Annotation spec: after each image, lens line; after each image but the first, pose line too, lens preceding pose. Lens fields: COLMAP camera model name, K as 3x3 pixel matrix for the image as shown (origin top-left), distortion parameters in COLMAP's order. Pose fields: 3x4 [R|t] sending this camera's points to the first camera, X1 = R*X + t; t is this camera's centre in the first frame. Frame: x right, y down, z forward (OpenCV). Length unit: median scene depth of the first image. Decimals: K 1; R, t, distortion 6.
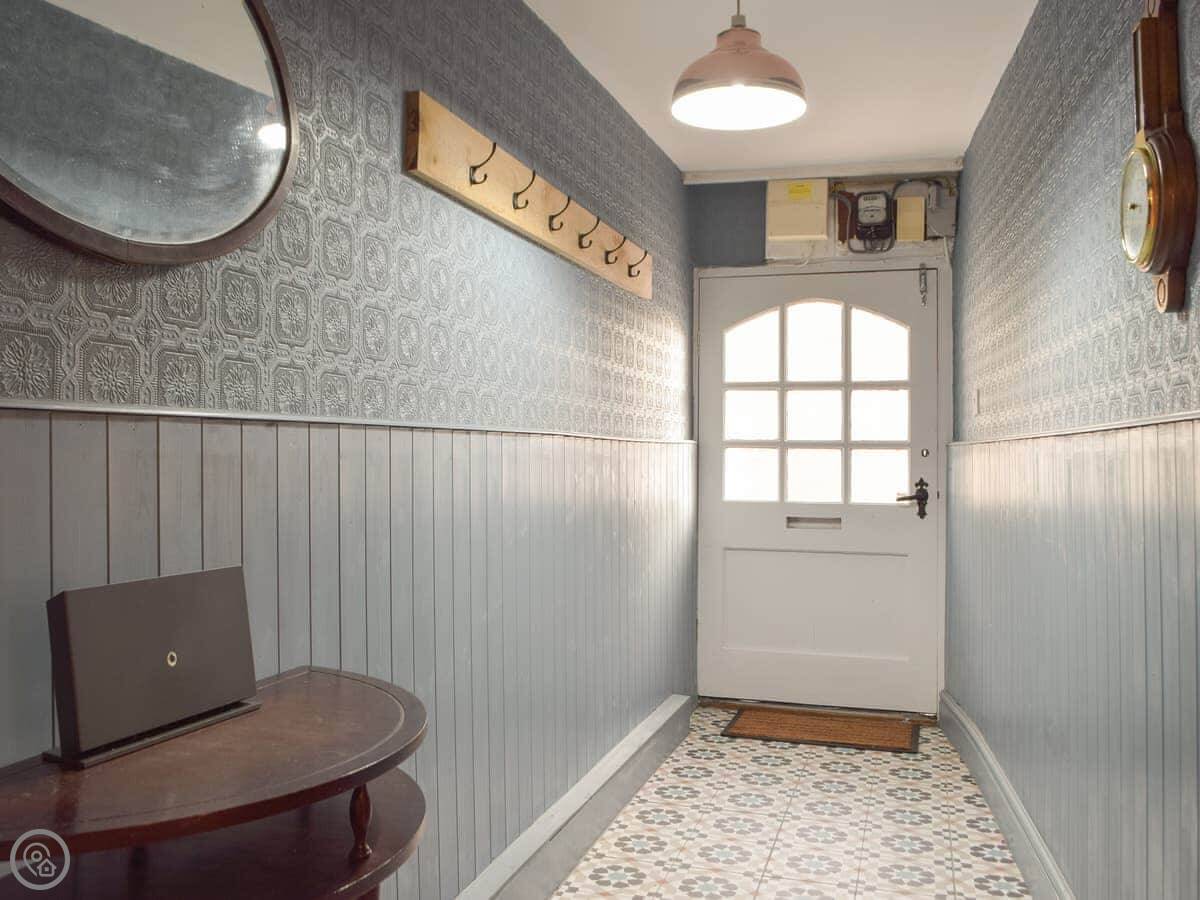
lens RADIAL K [[1148.2, 0, 600.0], [0, 1148.2, 450.0], [0, 0, 1]] dist [-0.001038, -0.001860]
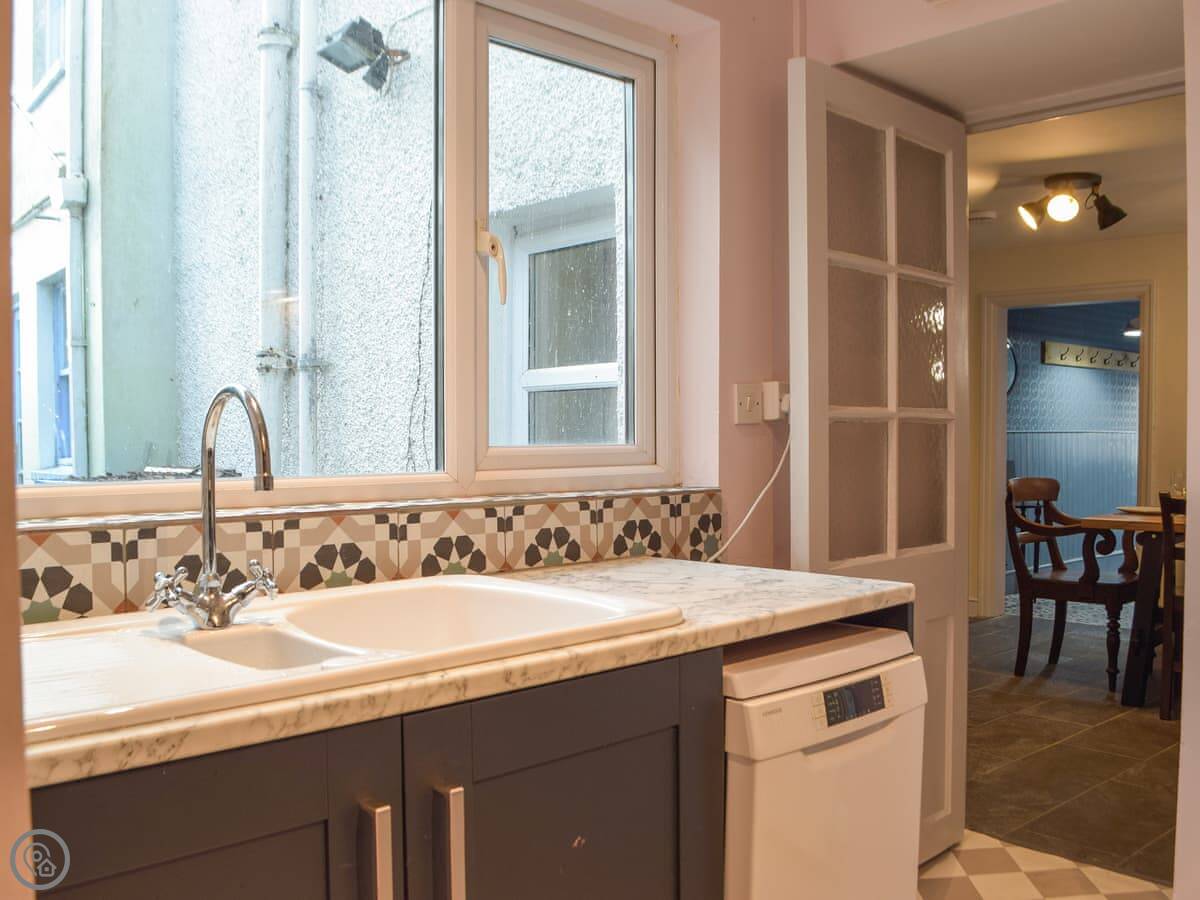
lens RADIAL K [[1148.2, 0, 600.0], [0, 1148.2, 450.0], [0, 0, 1]] dist [-0.001038, -0.001860]
pose [[0.870955, -0.000821, -0.491362, 0.407336], [0.009132, 0.999853, 0.014518, -0.027707], [0.491278, -0.017132, 0.870834, -2.928283]]
